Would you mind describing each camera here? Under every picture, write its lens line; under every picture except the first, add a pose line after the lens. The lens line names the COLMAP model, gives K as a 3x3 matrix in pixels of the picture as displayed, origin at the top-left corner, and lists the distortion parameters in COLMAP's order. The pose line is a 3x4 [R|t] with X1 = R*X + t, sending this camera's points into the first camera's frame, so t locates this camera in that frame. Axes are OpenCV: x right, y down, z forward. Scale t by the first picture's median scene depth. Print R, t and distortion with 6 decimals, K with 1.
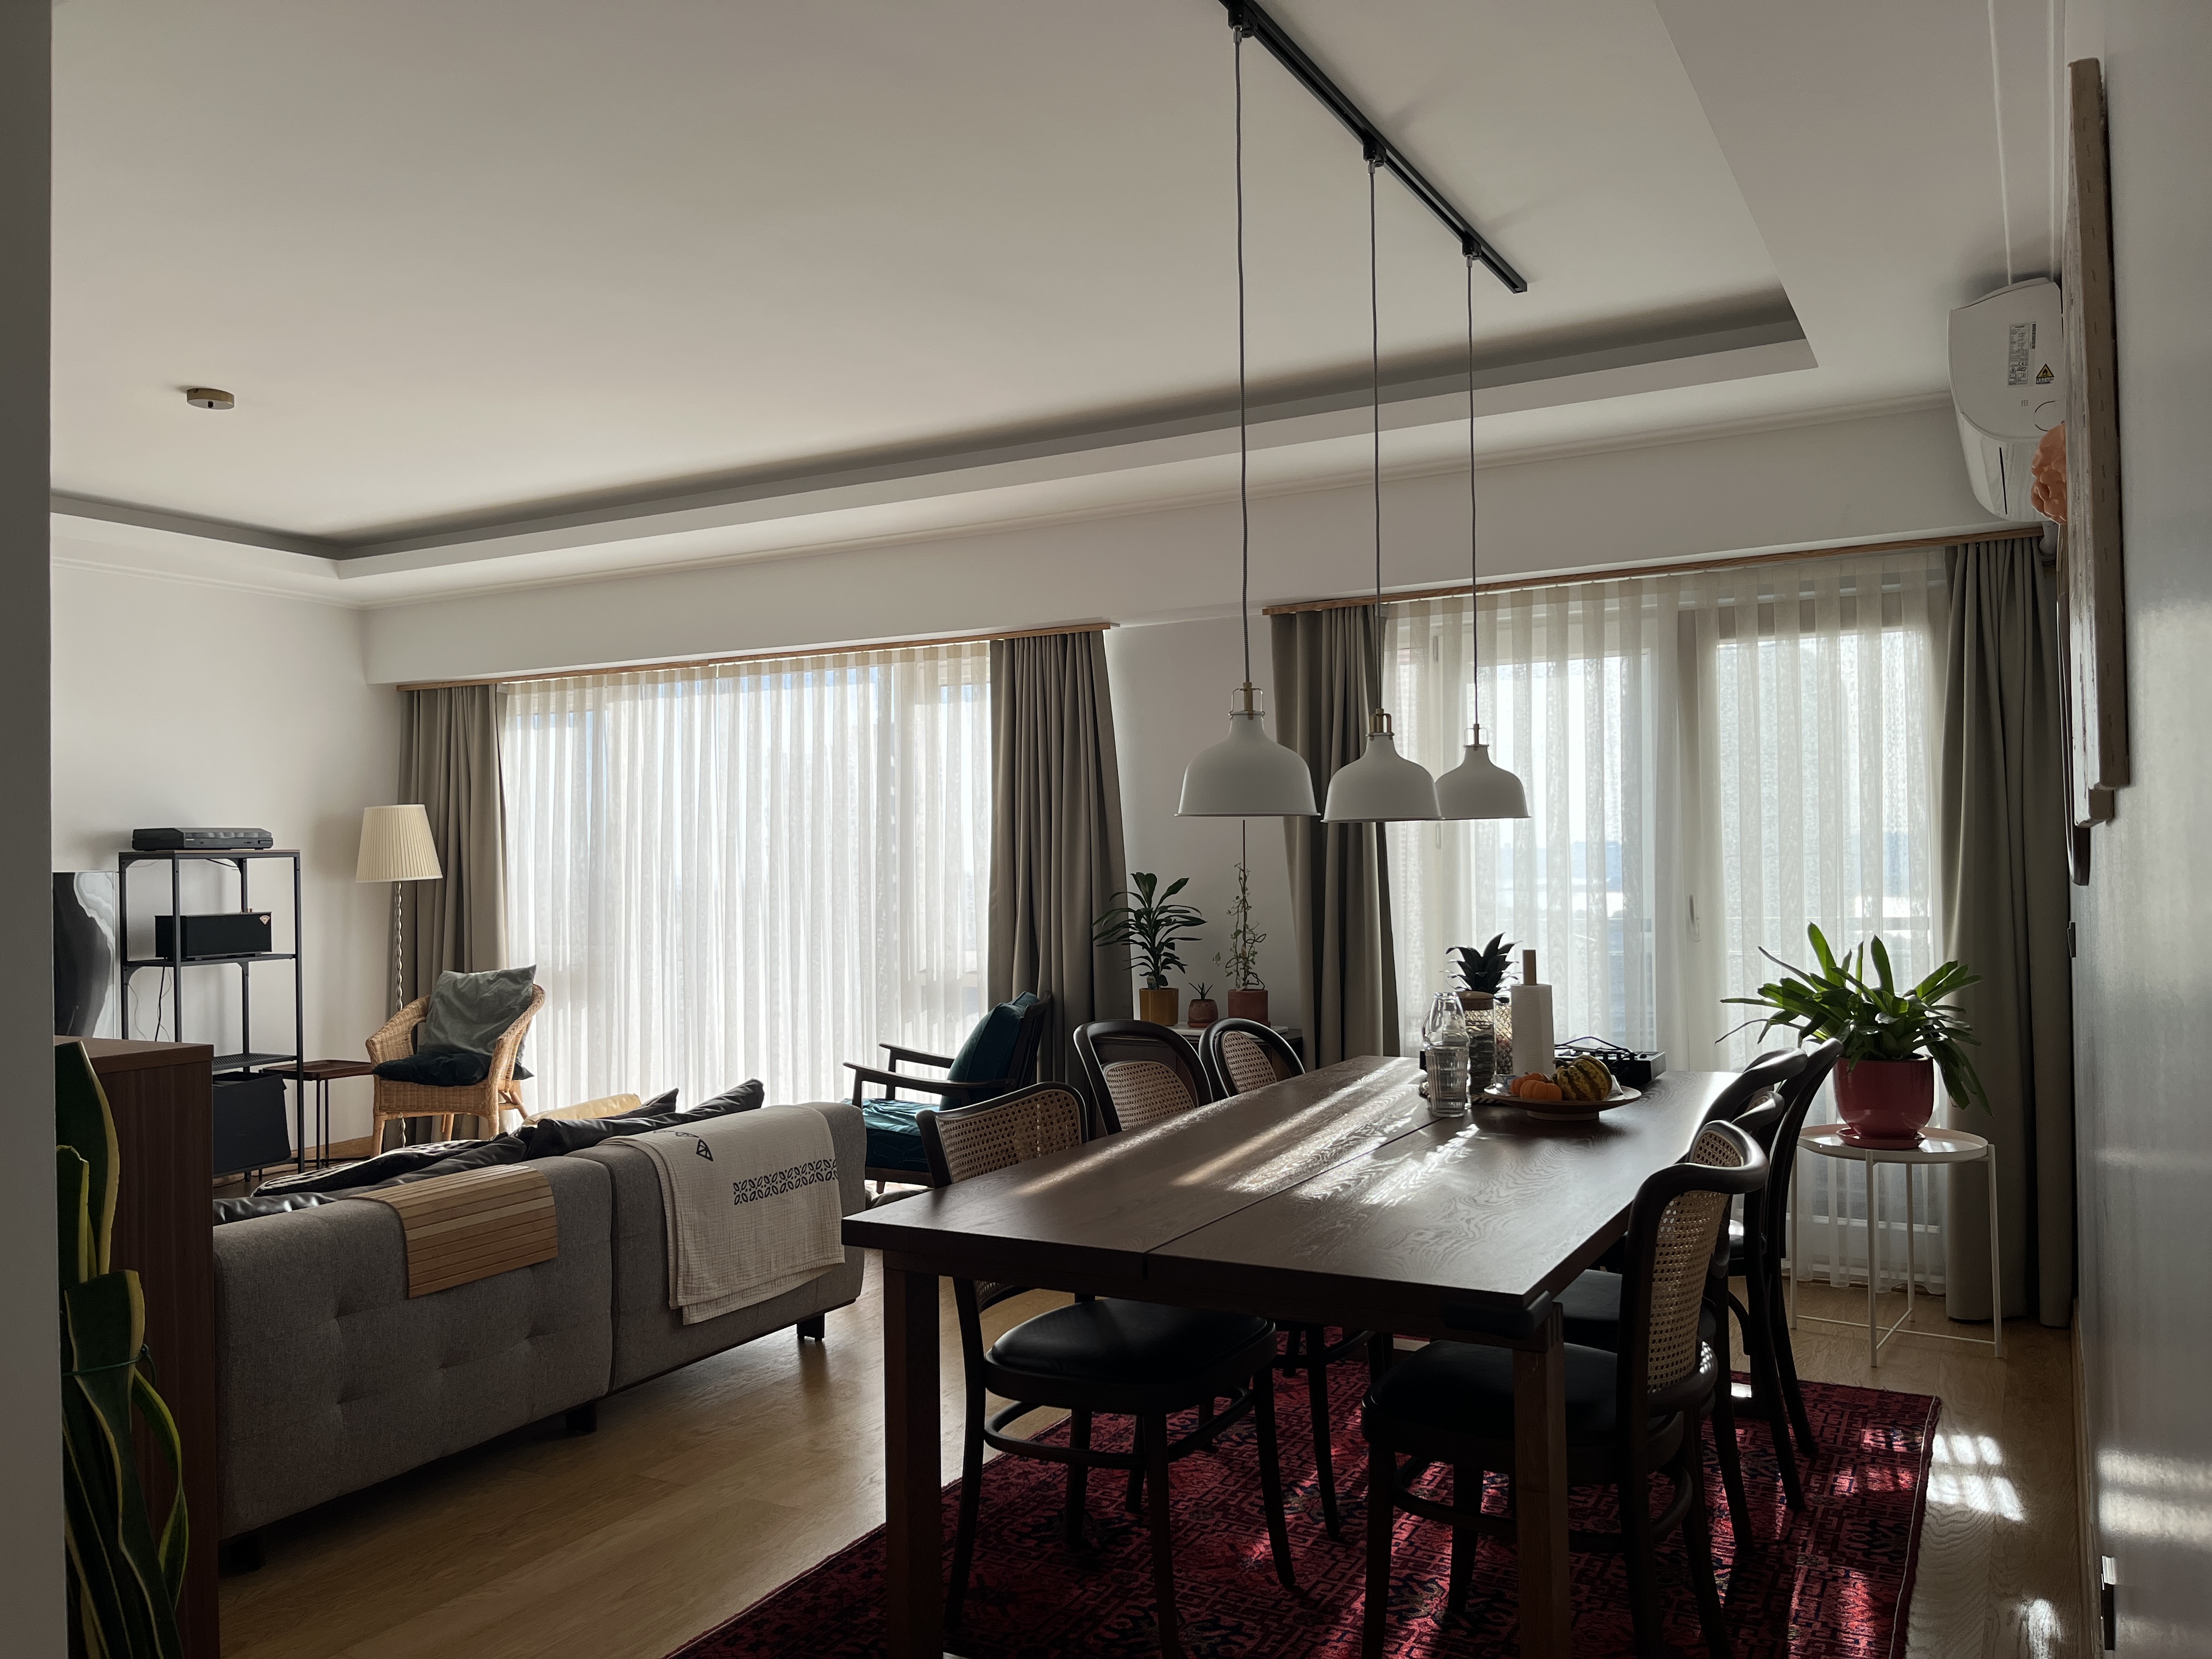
lens RADIAL K [[1679.0, 0, 1106.0], [0, 1679.0, 829.5], [0, 0, 1]] dist [0.074060, 0.001536]
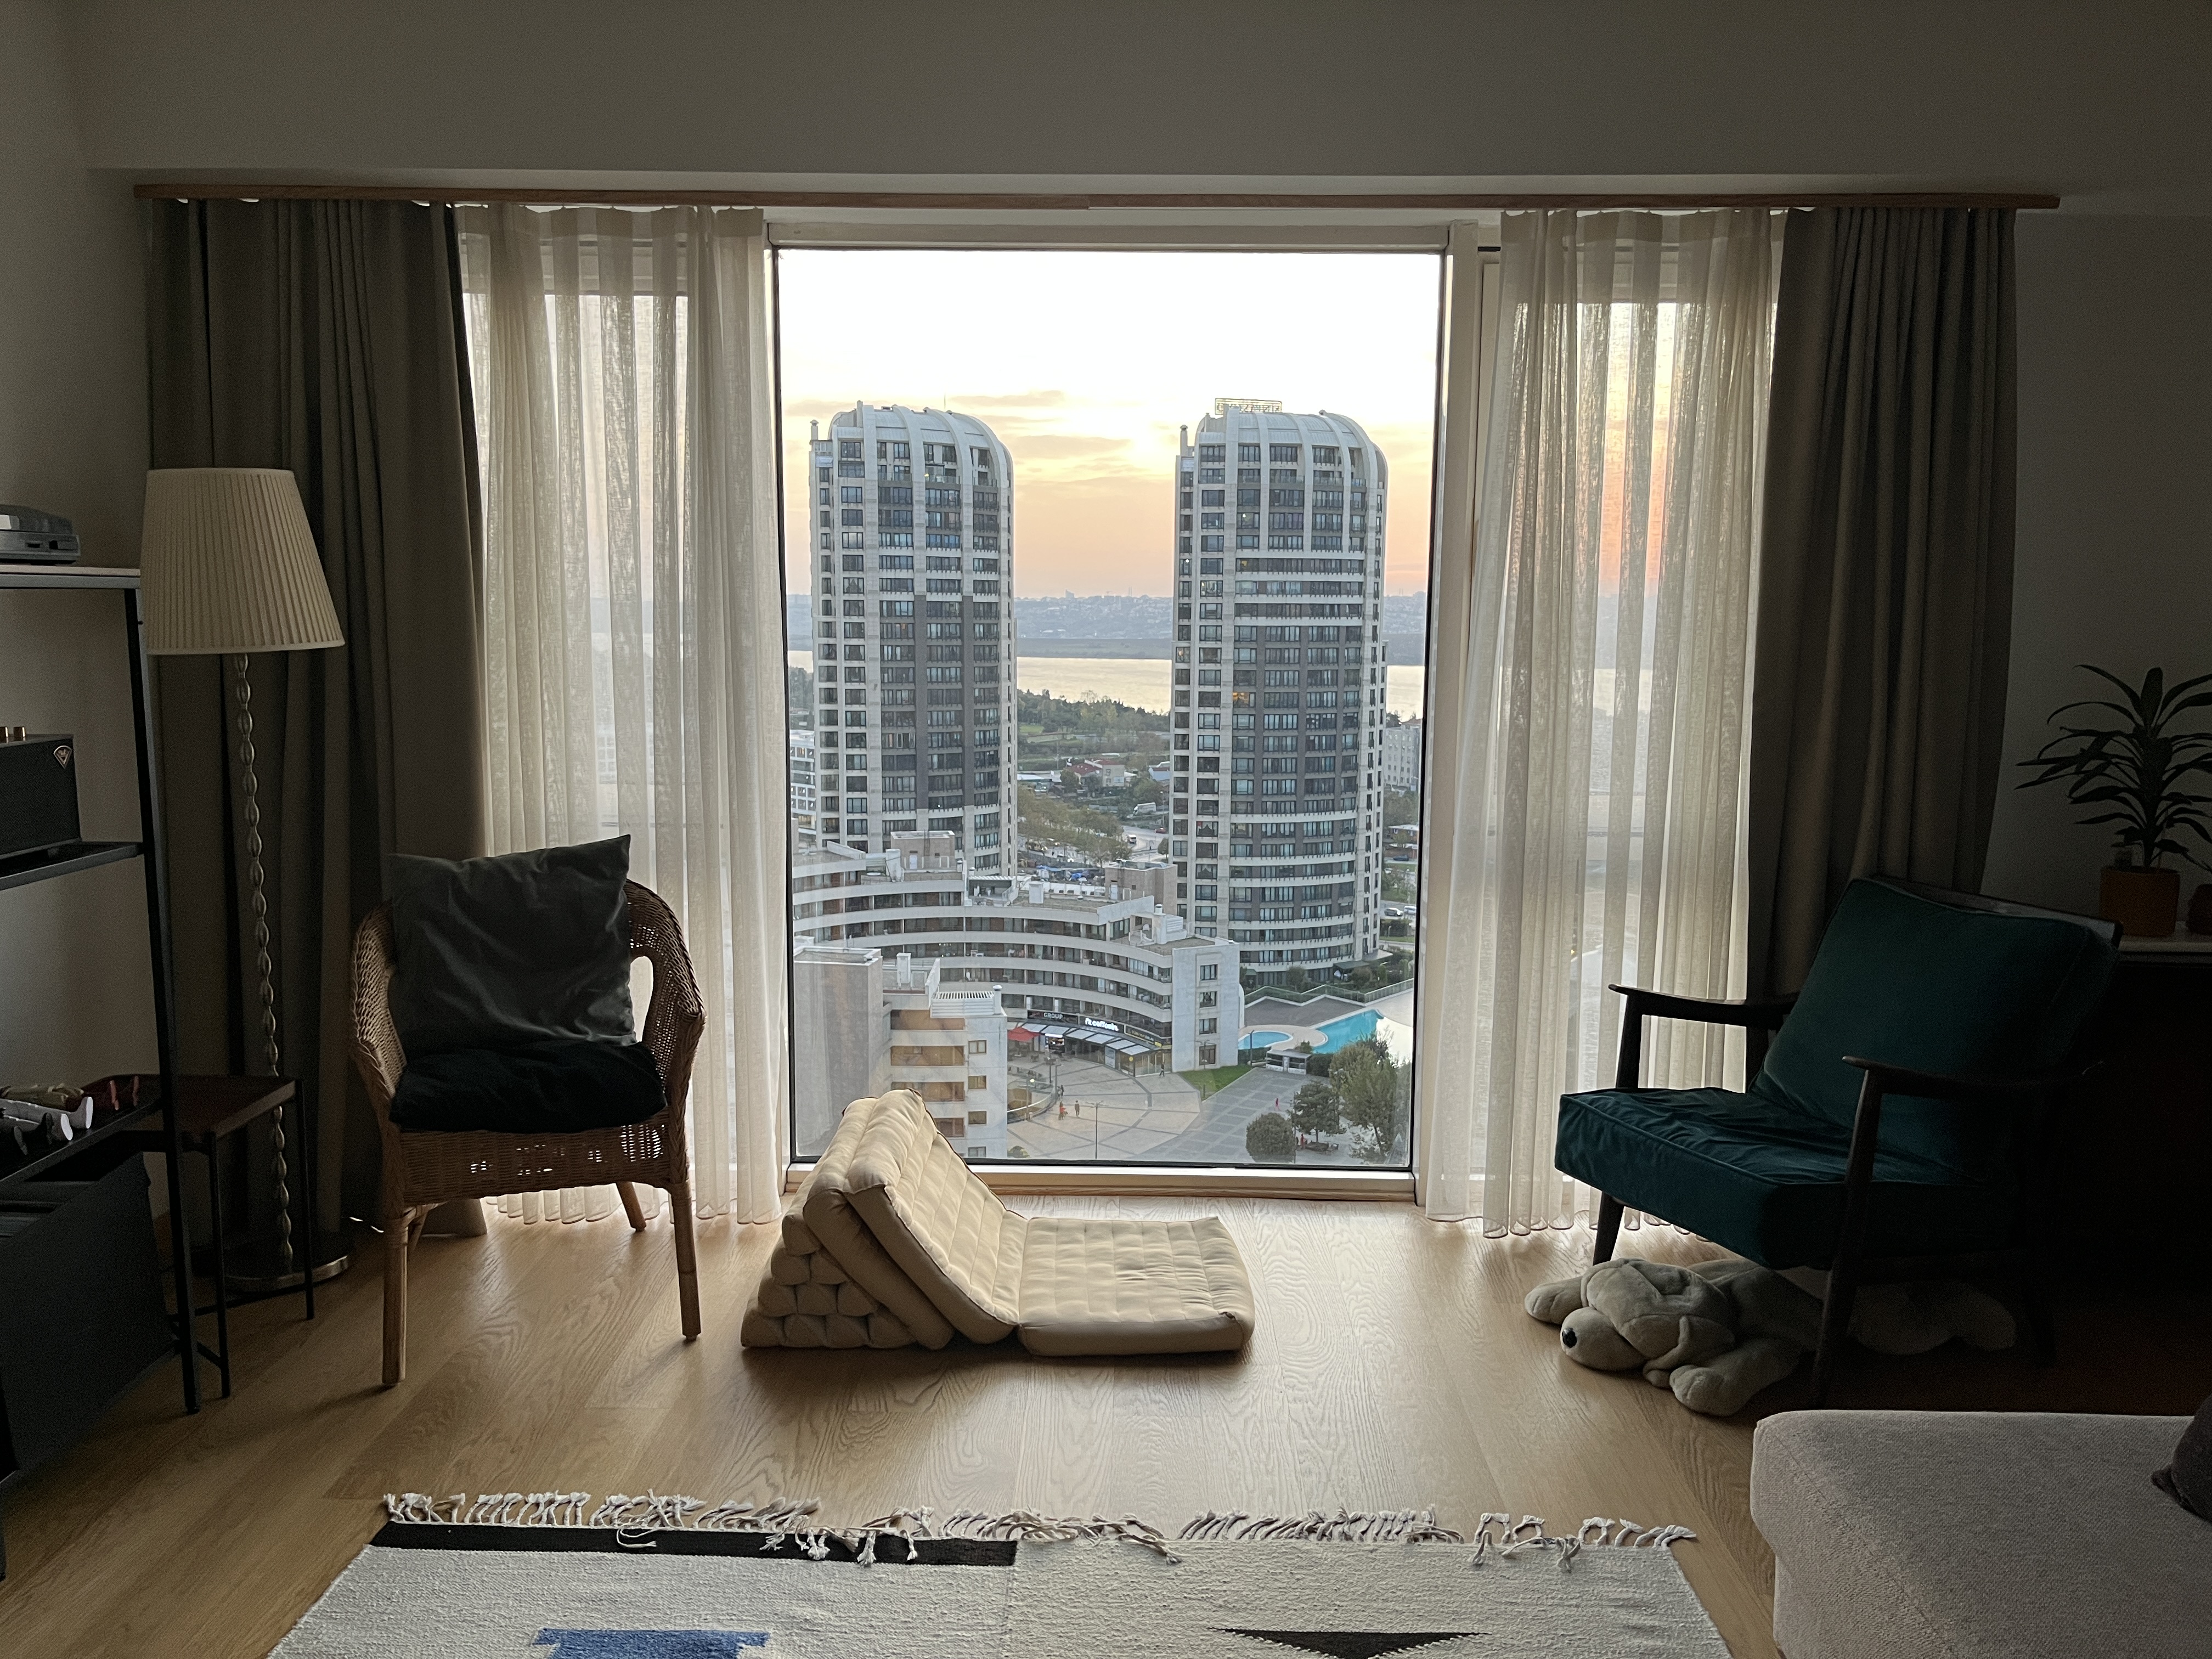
lens RADIAL K [[1679.0, 0, 1106.0], [0, 1679.0, 829.5], [0, 0, 1]] dist [0.074060, 0.001536]
pose [[0.881084, -0.038528, 0.471389, -0.469132], [-0.027264, 0.990882, 0.131947, 0.011984], [-0.472174, -0.129109, 0.871999, 0.553957]]
